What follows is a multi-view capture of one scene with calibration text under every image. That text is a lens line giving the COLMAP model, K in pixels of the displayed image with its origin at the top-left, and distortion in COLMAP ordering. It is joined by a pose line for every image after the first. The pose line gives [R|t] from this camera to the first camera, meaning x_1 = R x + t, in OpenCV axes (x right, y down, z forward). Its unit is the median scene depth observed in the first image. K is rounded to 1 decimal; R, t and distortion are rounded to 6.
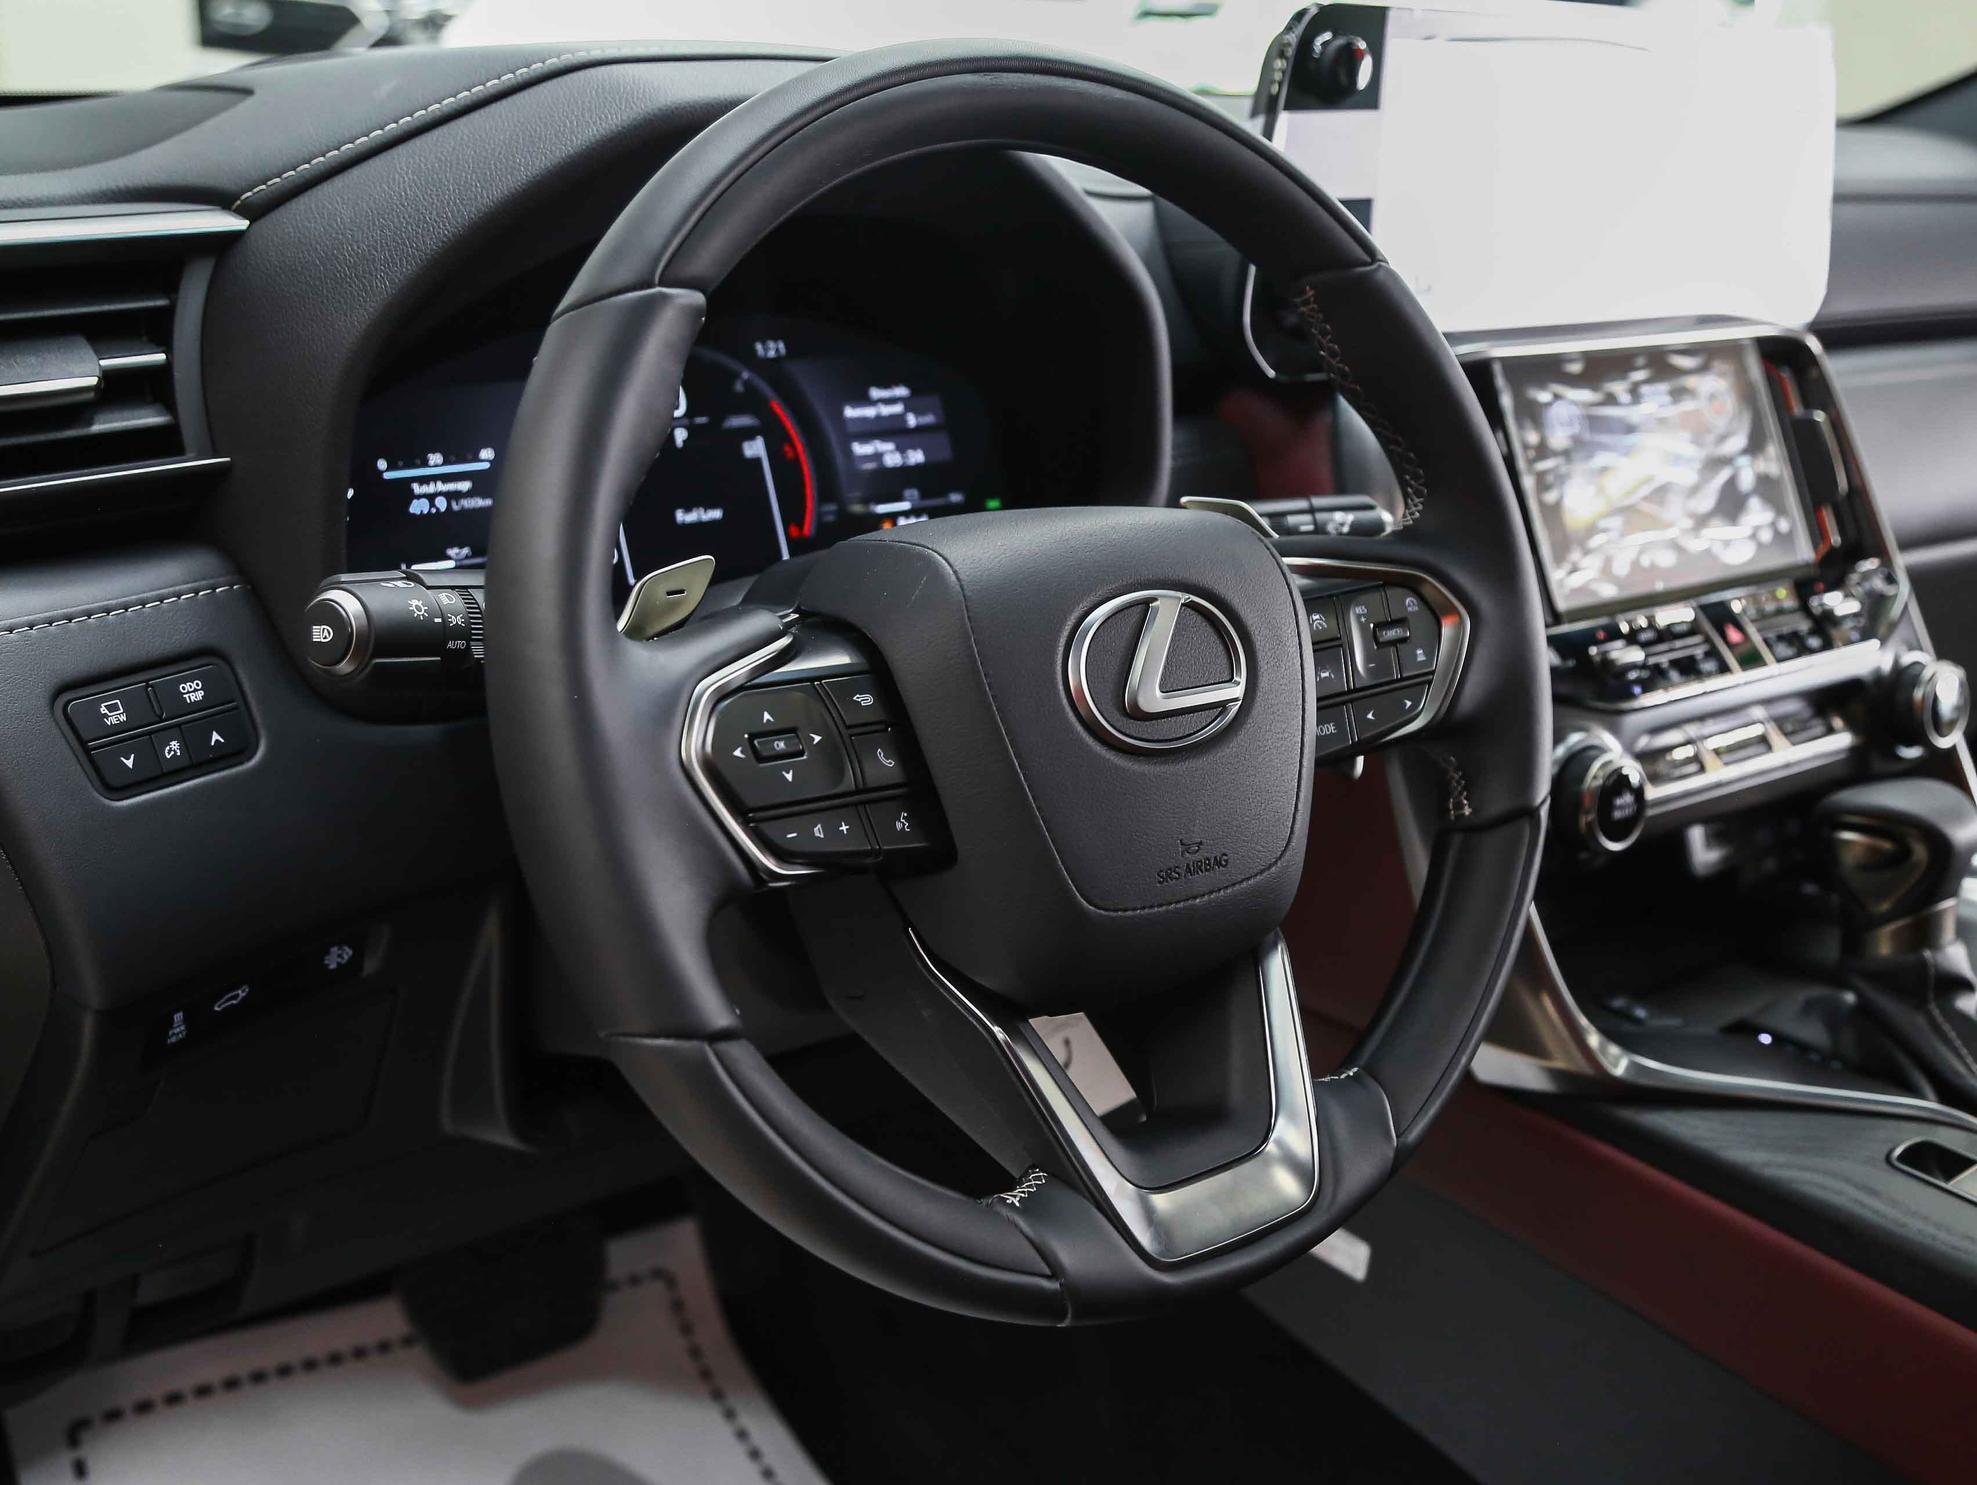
lens RADIAL K [[1953.9, 0, 990.4], [0, 1953.9, 816.8], [0, 0, 1]] dist [0.011095, 0.009911]
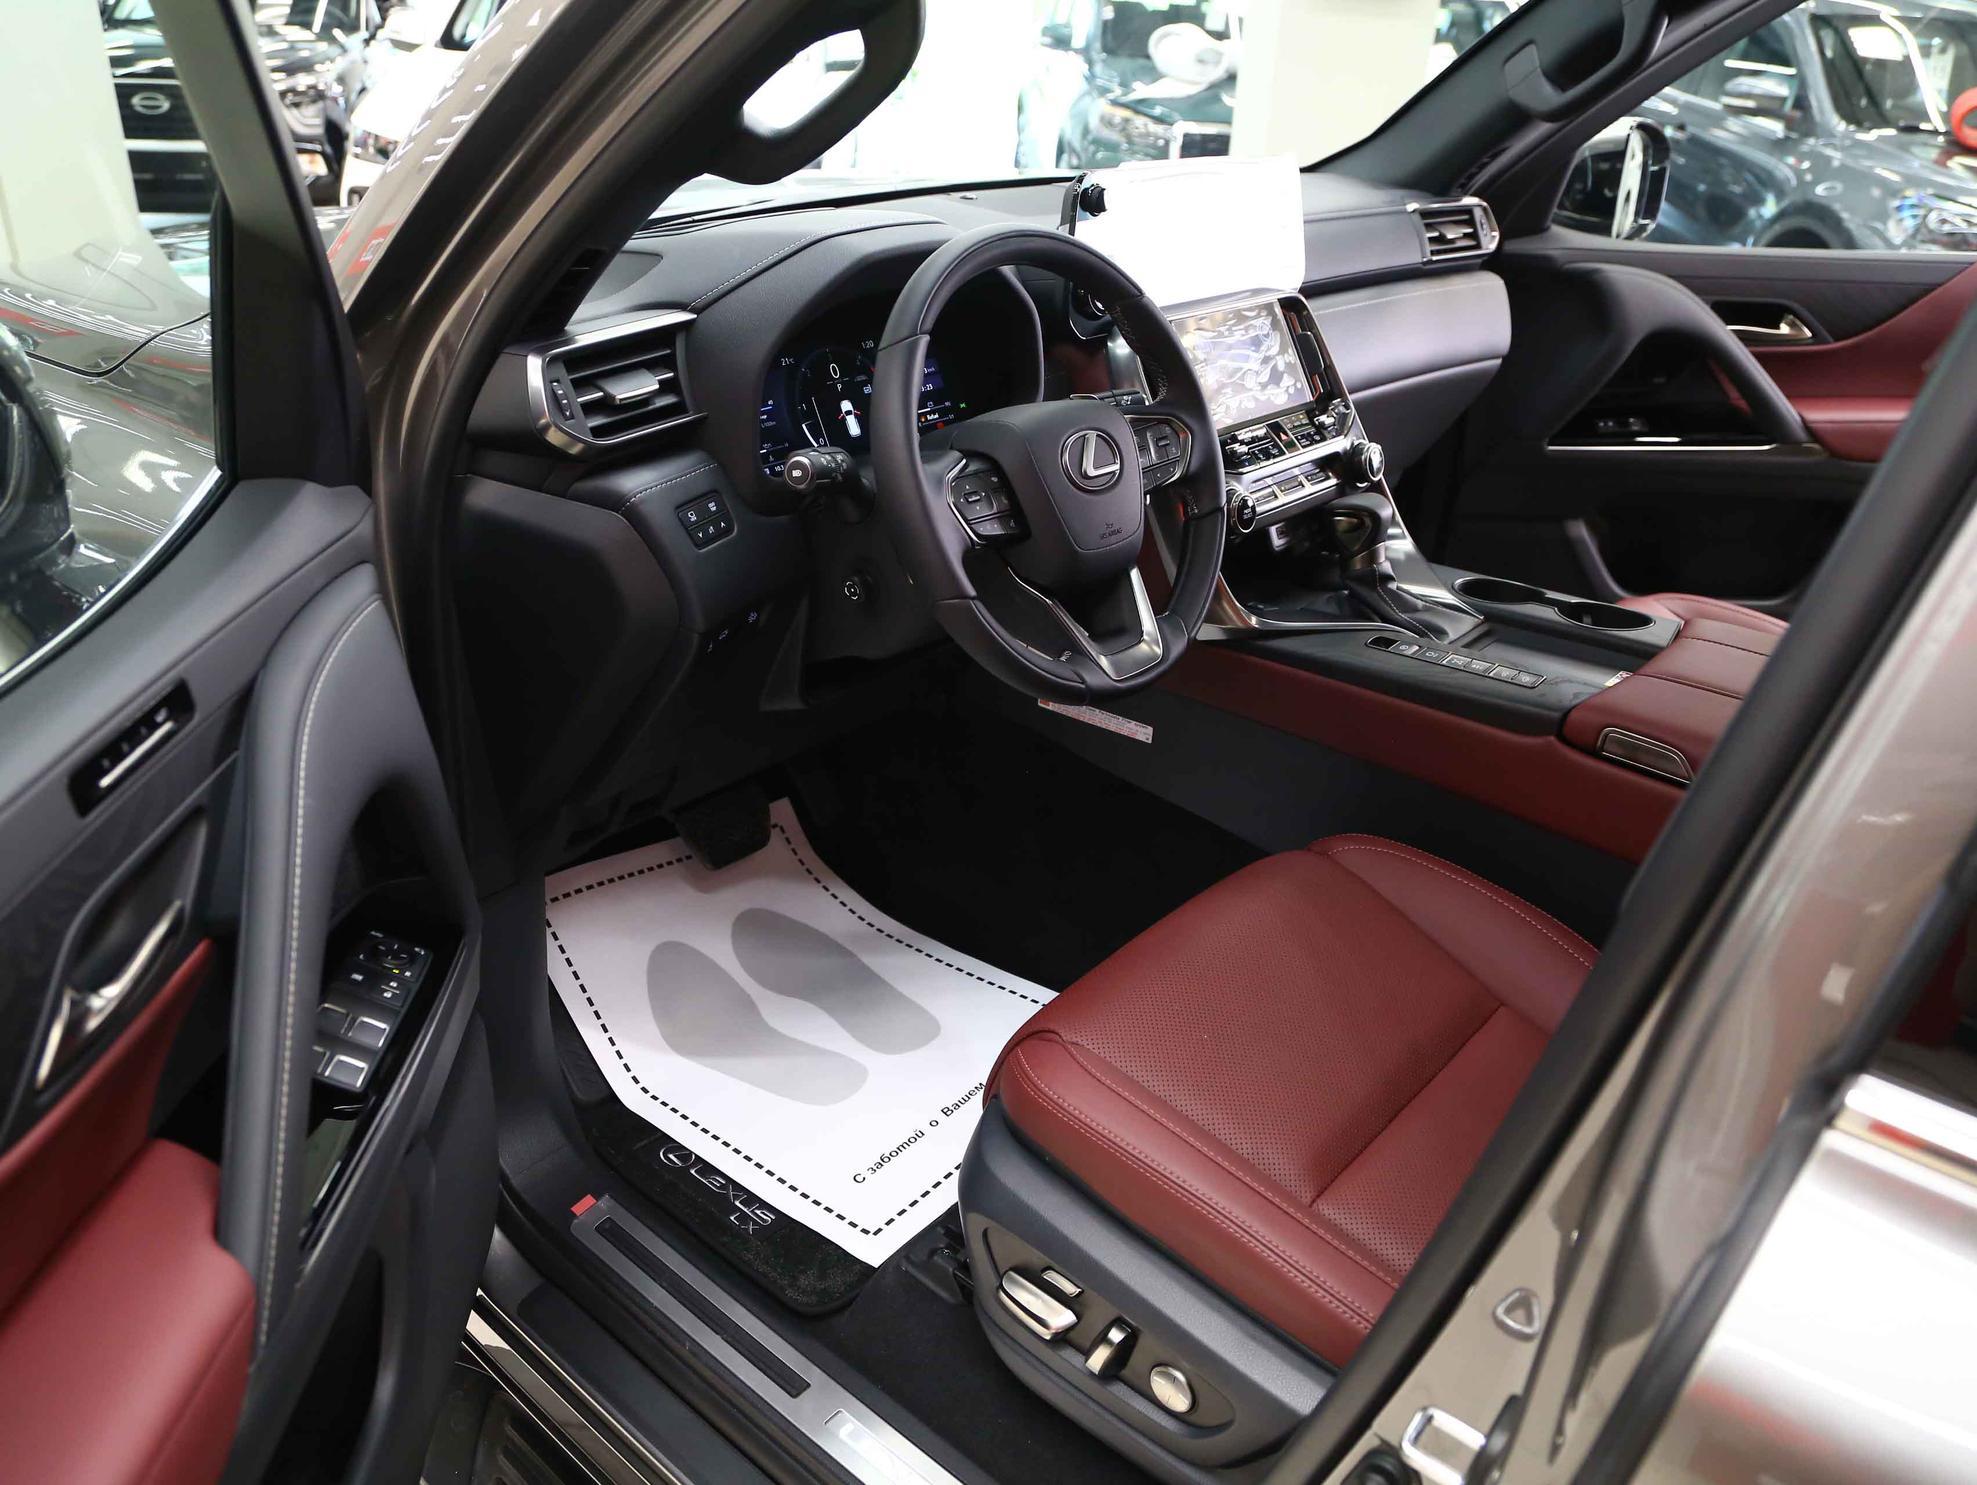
lens RADIAL K [[1403.0, 0, 988.5], [0, 1403.0, 742.5], [0, 0, 1]] dist [-0.080451, 0.001185]
pose [[0.980888, -0.121733, 0.151786, -0.251437], [0.108536, 0.989787, 0.092419, 0.073963], [-0.161486, -0.074178, 0.984083, -0.574111]]
